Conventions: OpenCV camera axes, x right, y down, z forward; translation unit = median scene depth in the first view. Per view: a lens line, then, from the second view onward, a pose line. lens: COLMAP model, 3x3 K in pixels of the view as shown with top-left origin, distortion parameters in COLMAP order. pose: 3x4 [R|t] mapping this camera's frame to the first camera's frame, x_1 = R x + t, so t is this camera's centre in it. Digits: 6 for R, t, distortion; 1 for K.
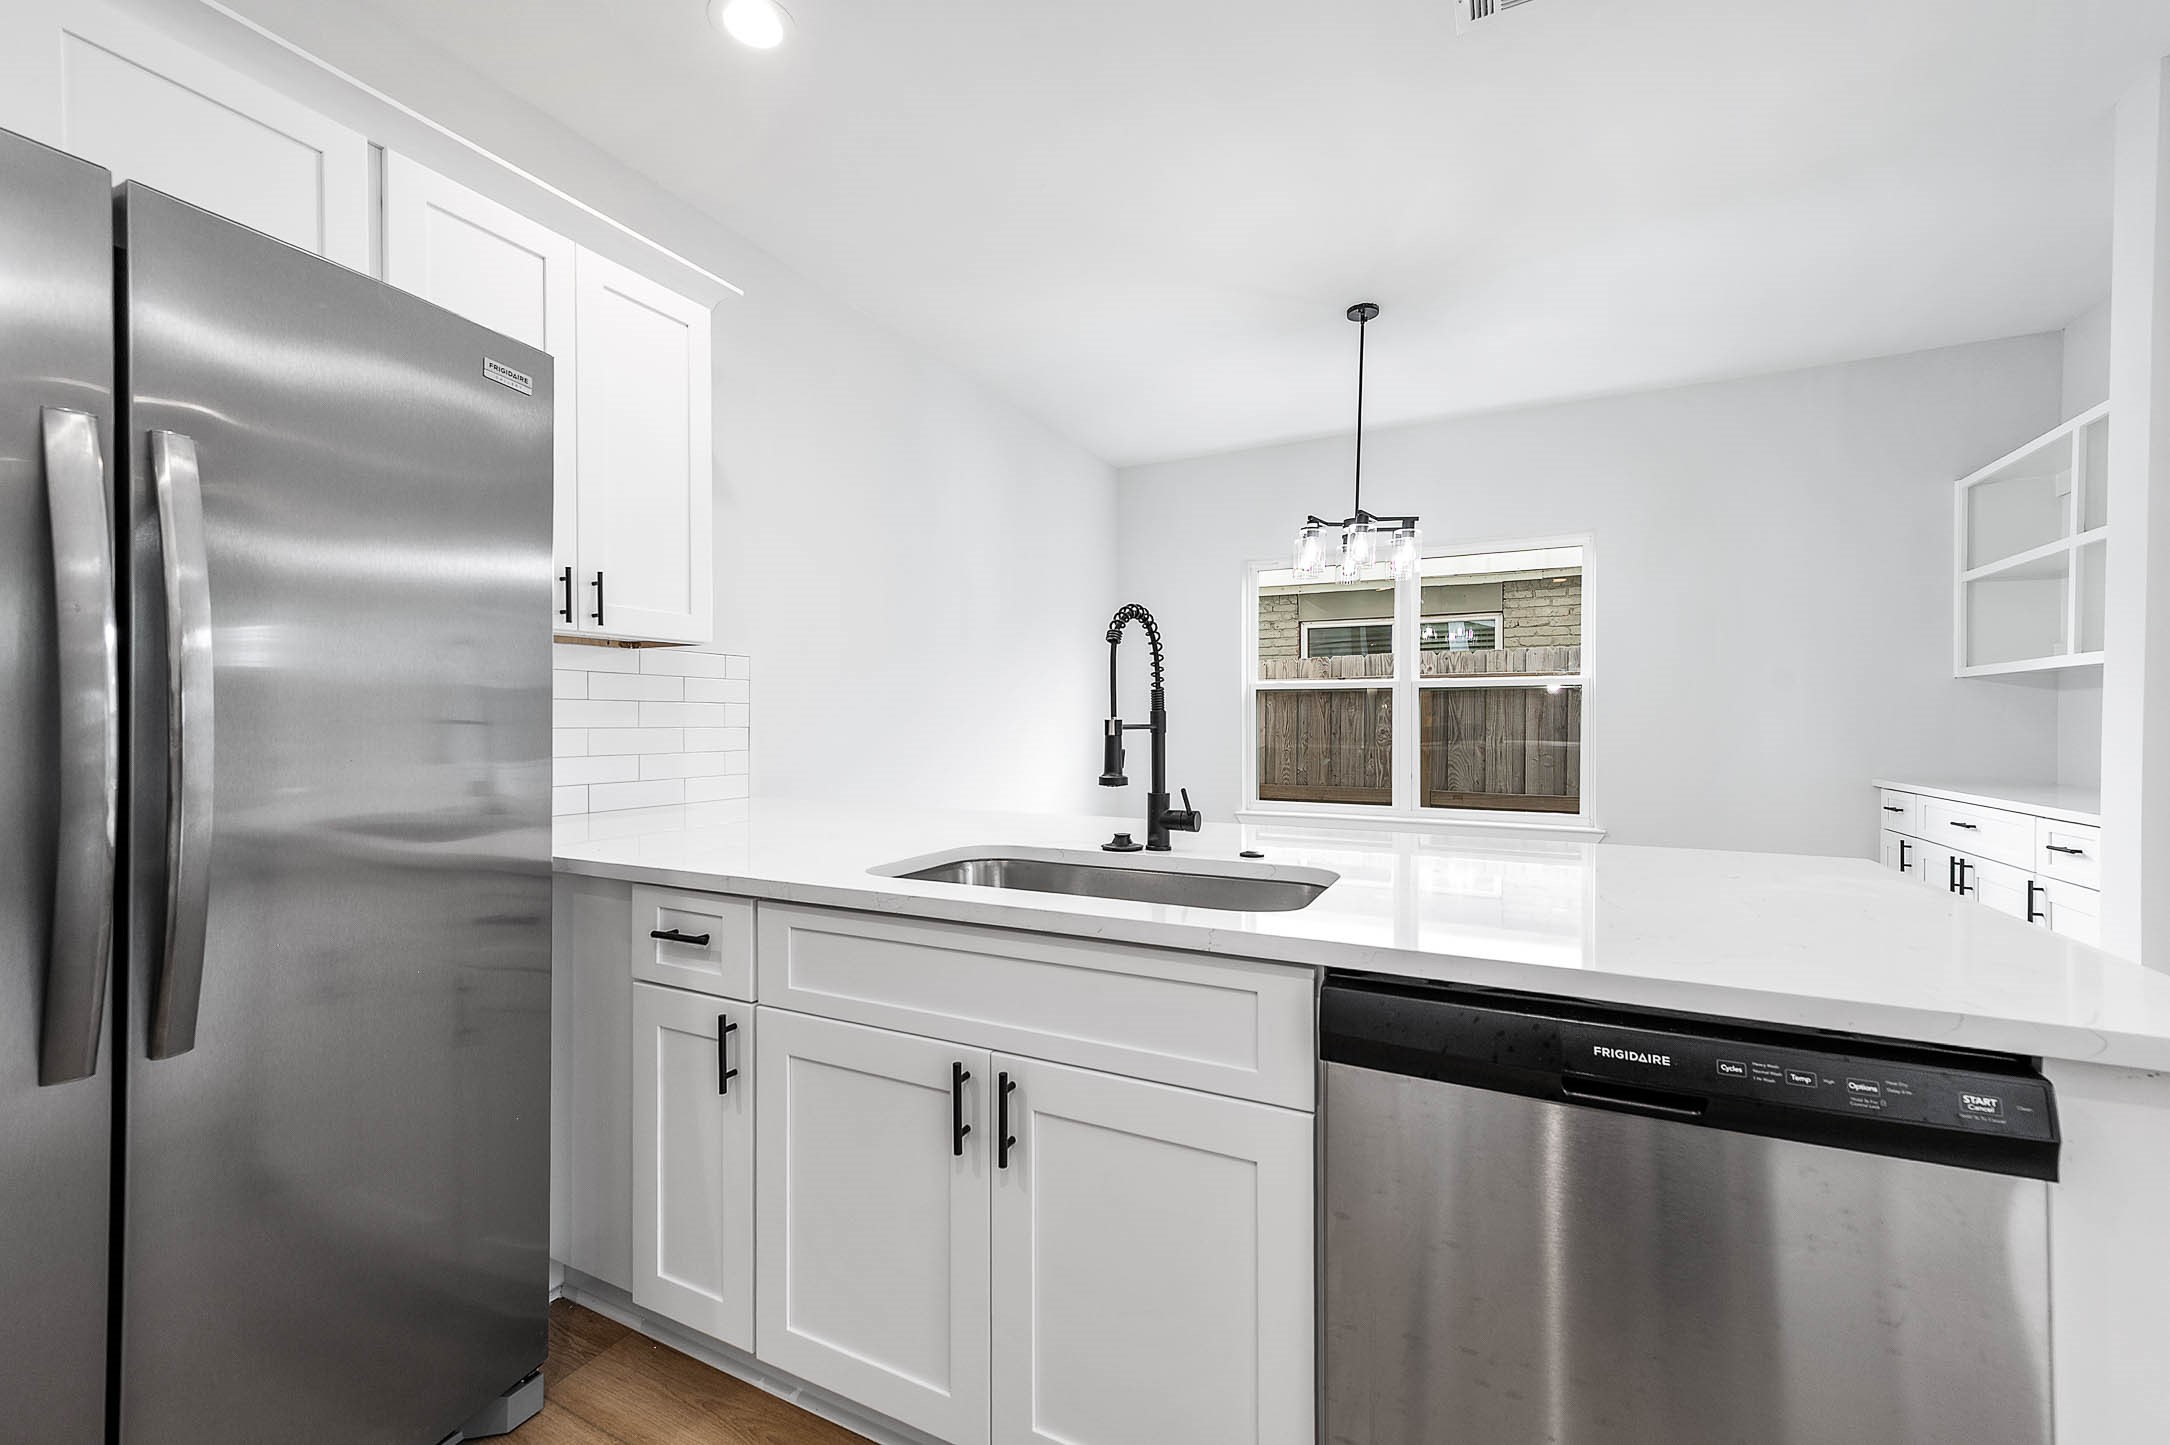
lens RADIAL K [[866.5, 0, 1076.6], [0, 866.5, 726.7], [0, 0, 1]] dist [0.009890, 0.000074]
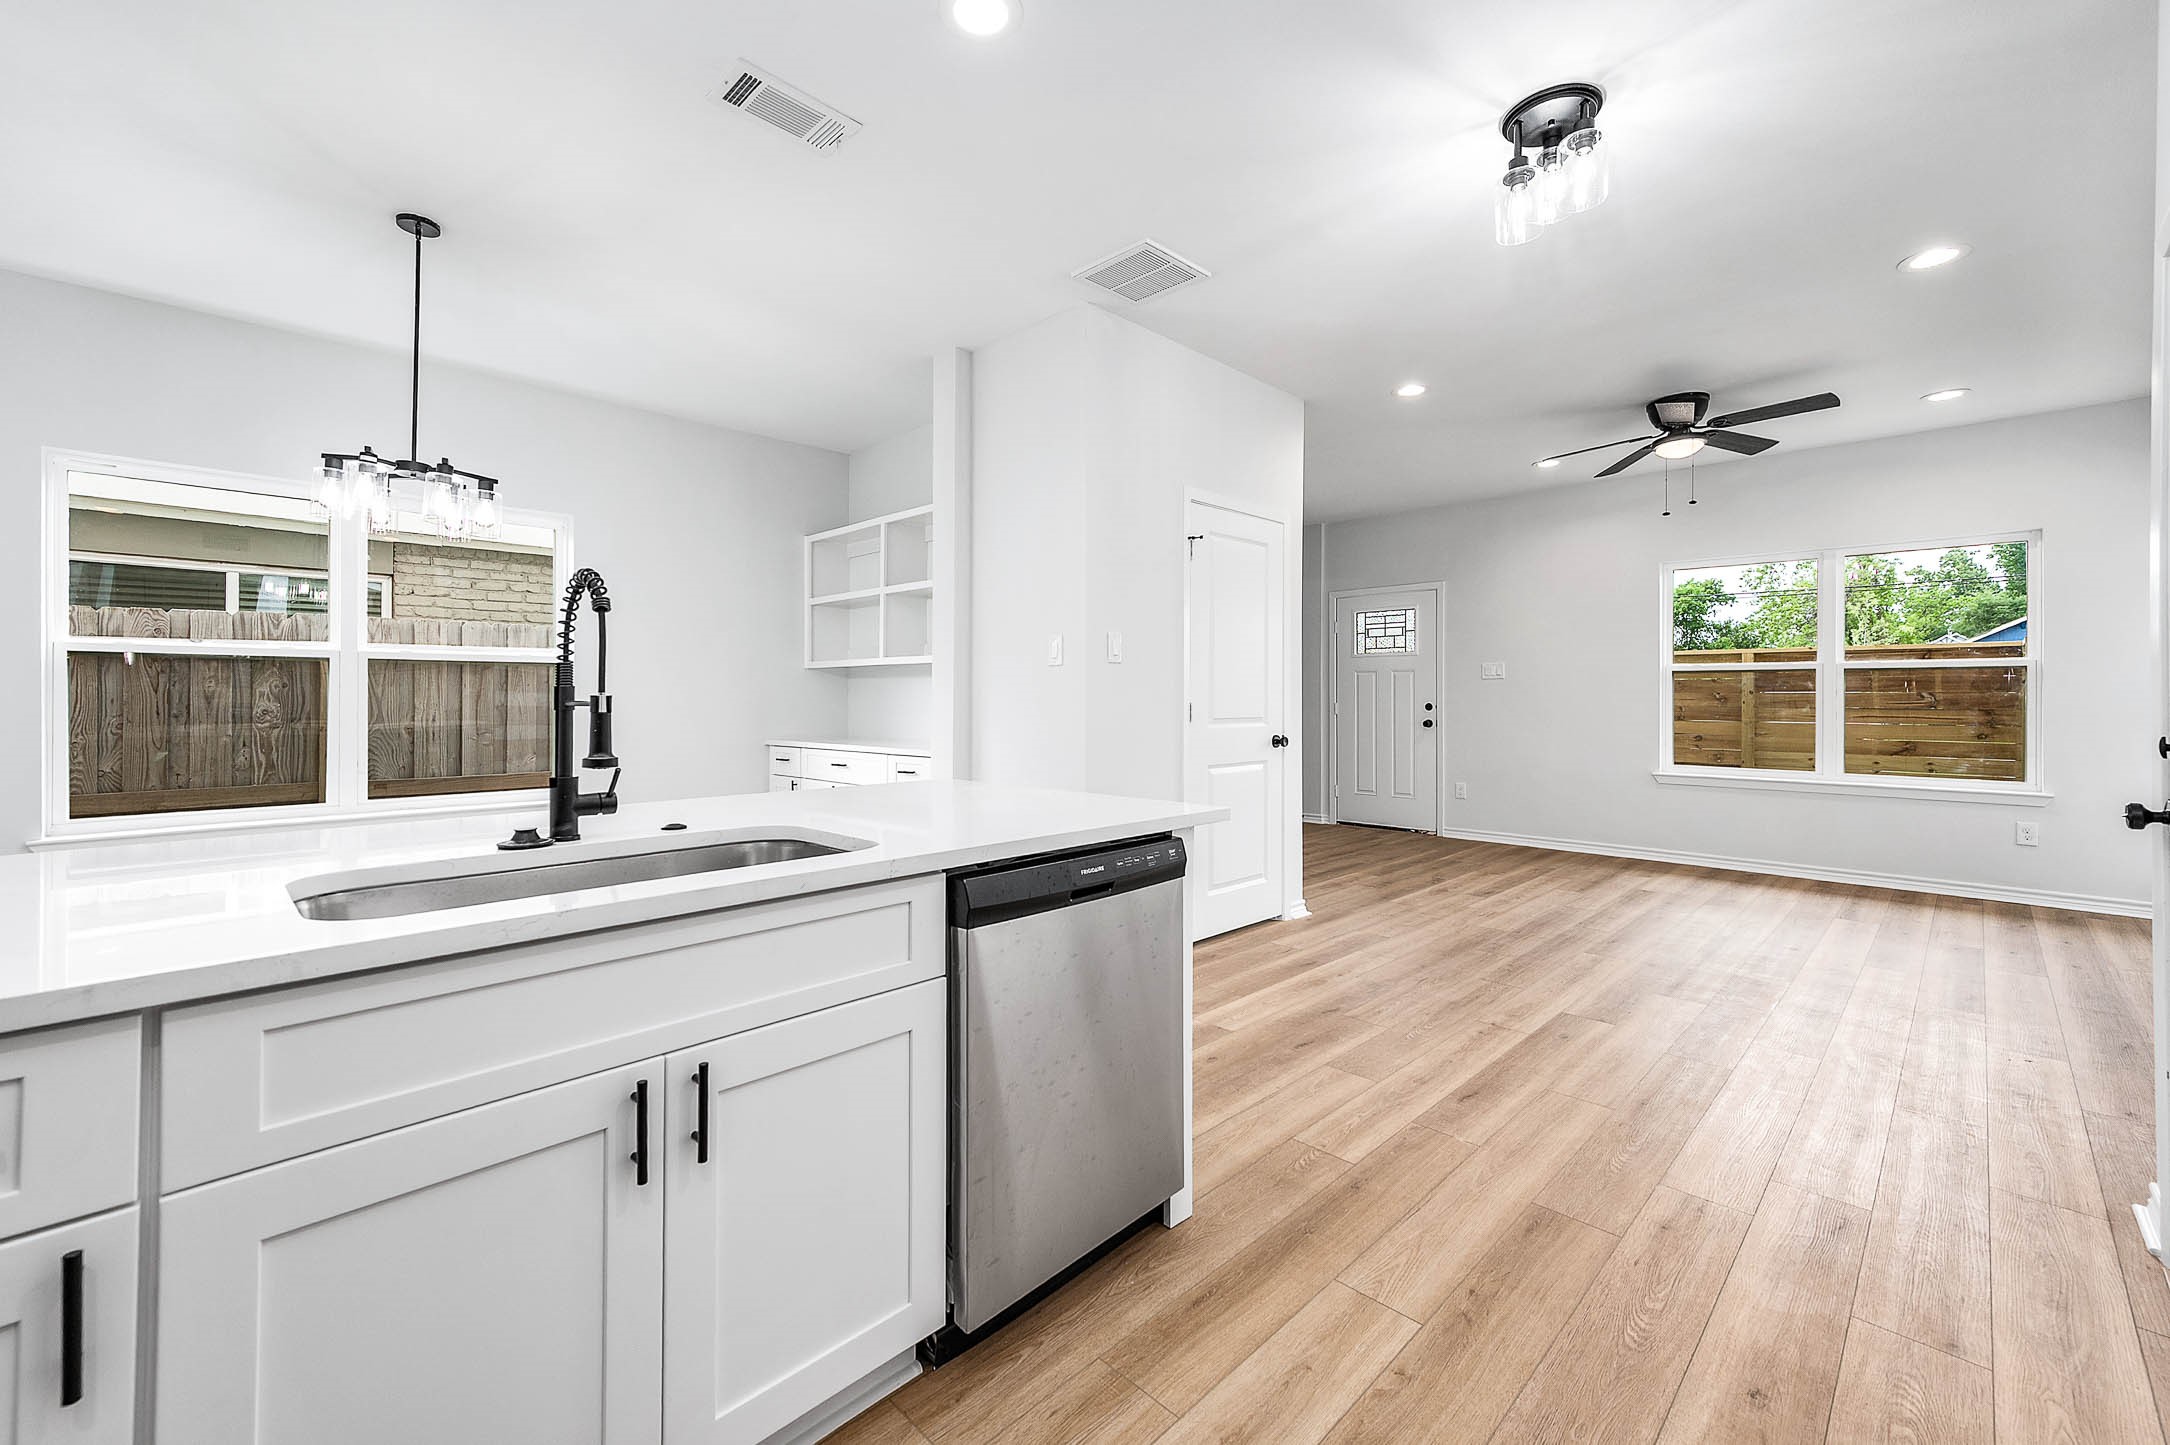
lens RADIAL K [[866.5, 0, 1085.4], [0, 866.5, 699.2], [0, 0, 1]] dist [0.009890, 0.000074]
pose [[0.317421, -0.001630, 0.948283, -0.310901], [0.007203, 0.999974, -0.000692, 0.000157], [-0.948257, 0.007051, 0.317424, 0.106208]]
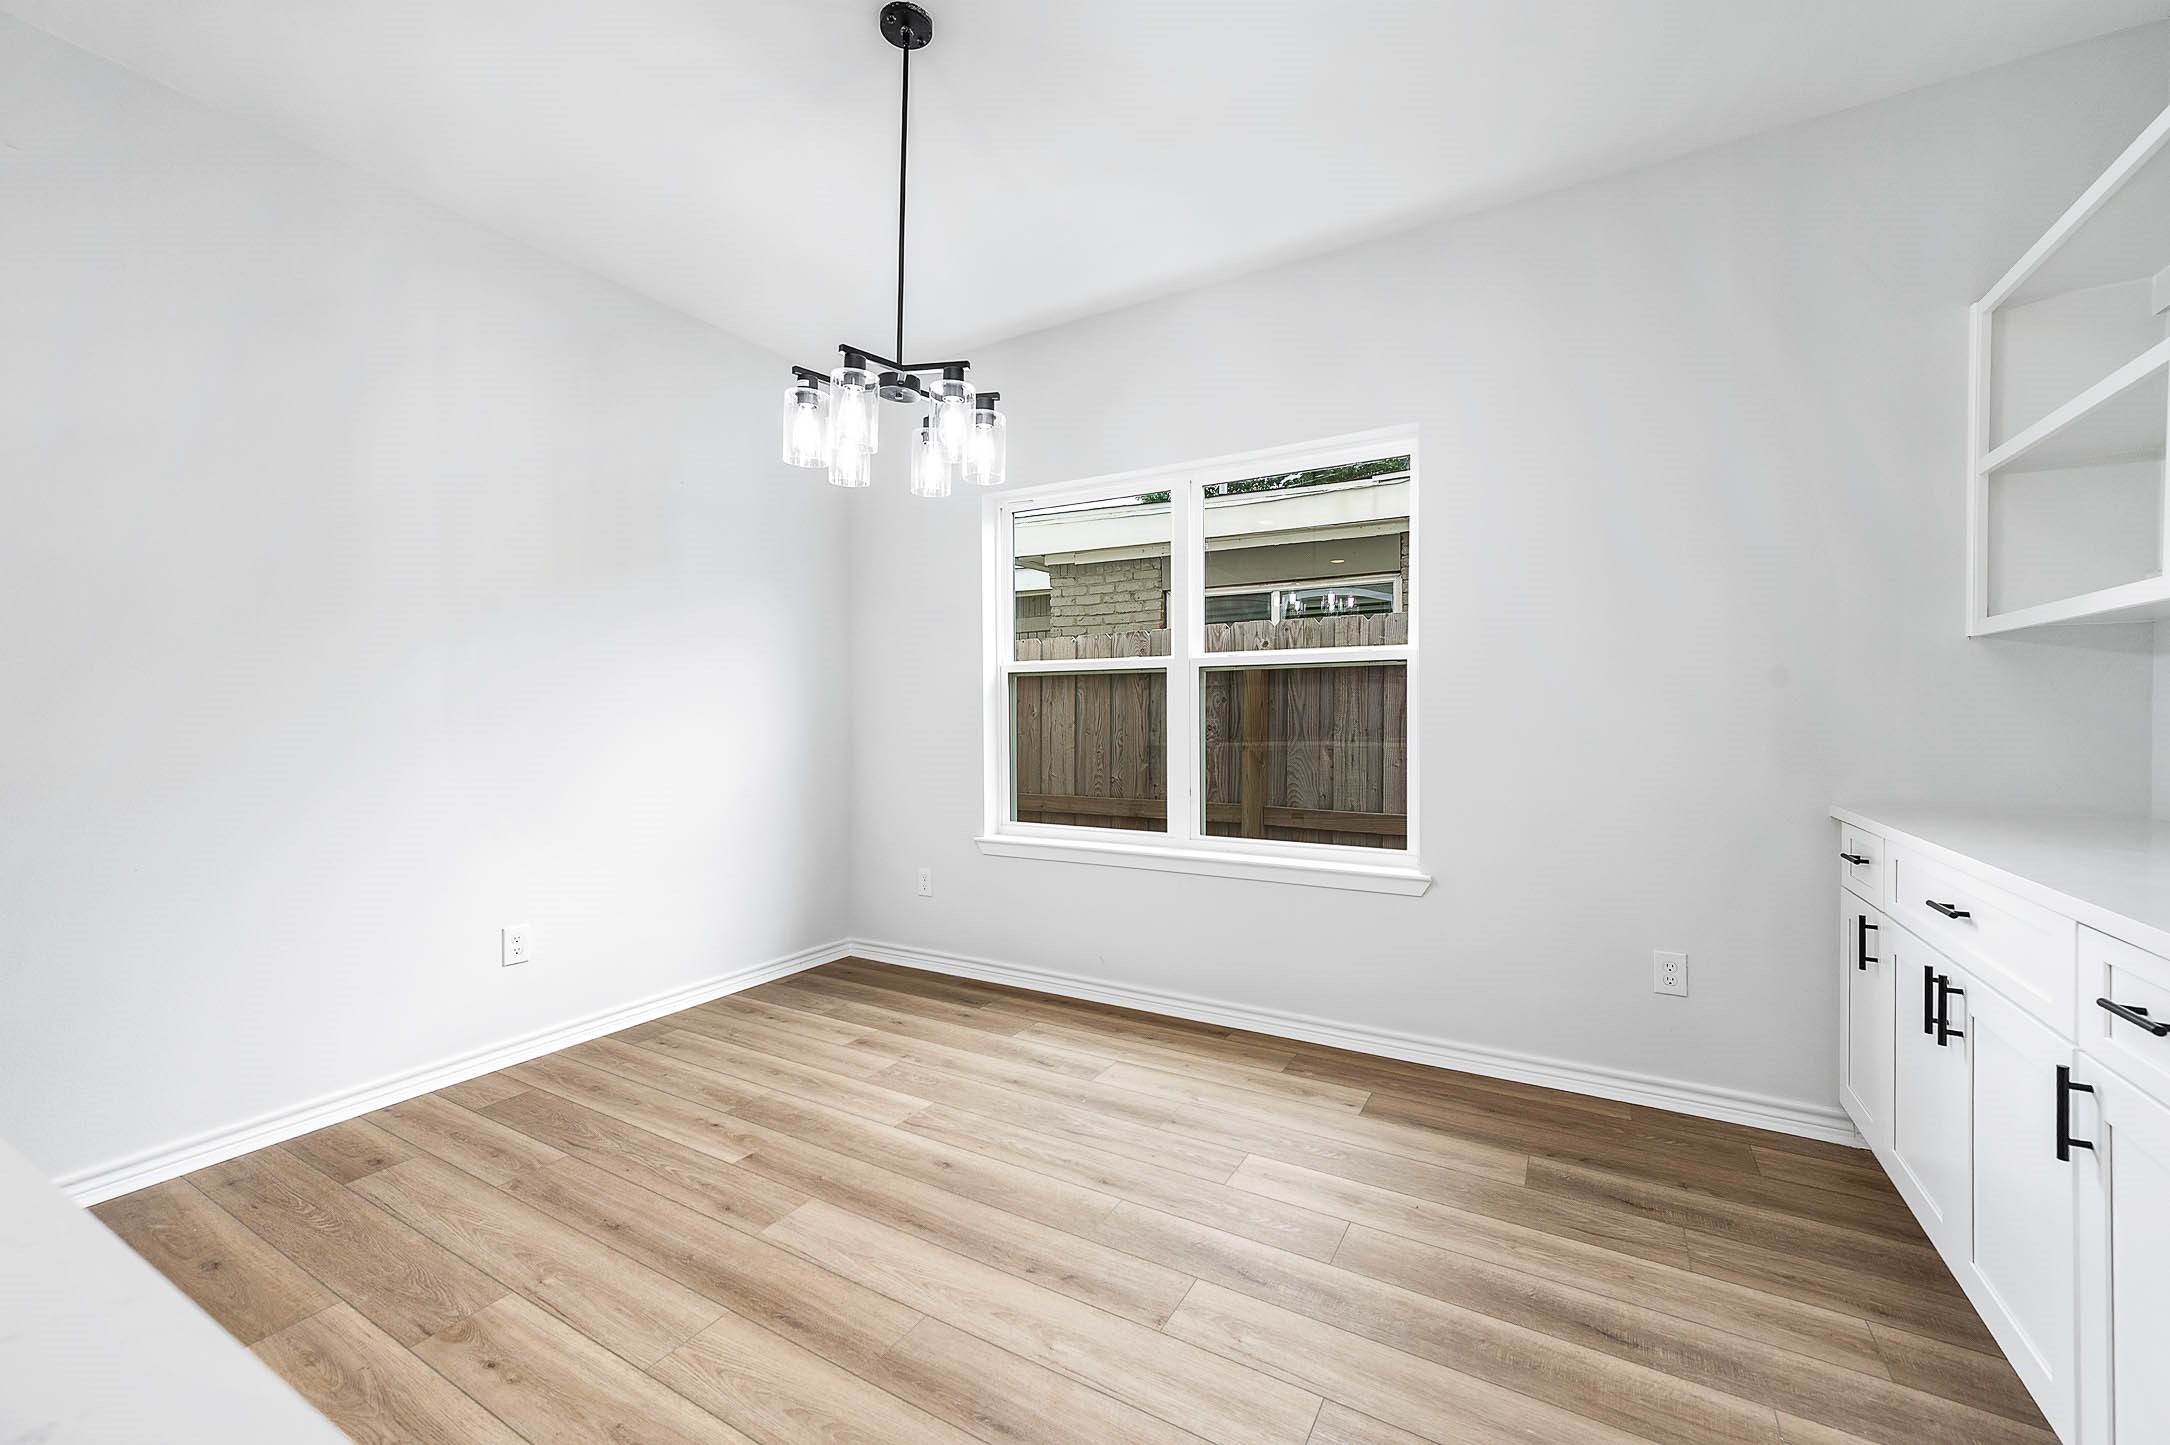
lens RADIAL K [[866.5, 0, 1079.7], [0, 866.5, 730.8], [0, 0, 1]] dist [0.009890, 0.000074]
pose [[0.998594, -0.006176, -0.052645, 0.516092], [0.006873, 0.999891, 0.013057, -0.004376], [0.052559, -0.013400, 0.998528, 0.445969]]
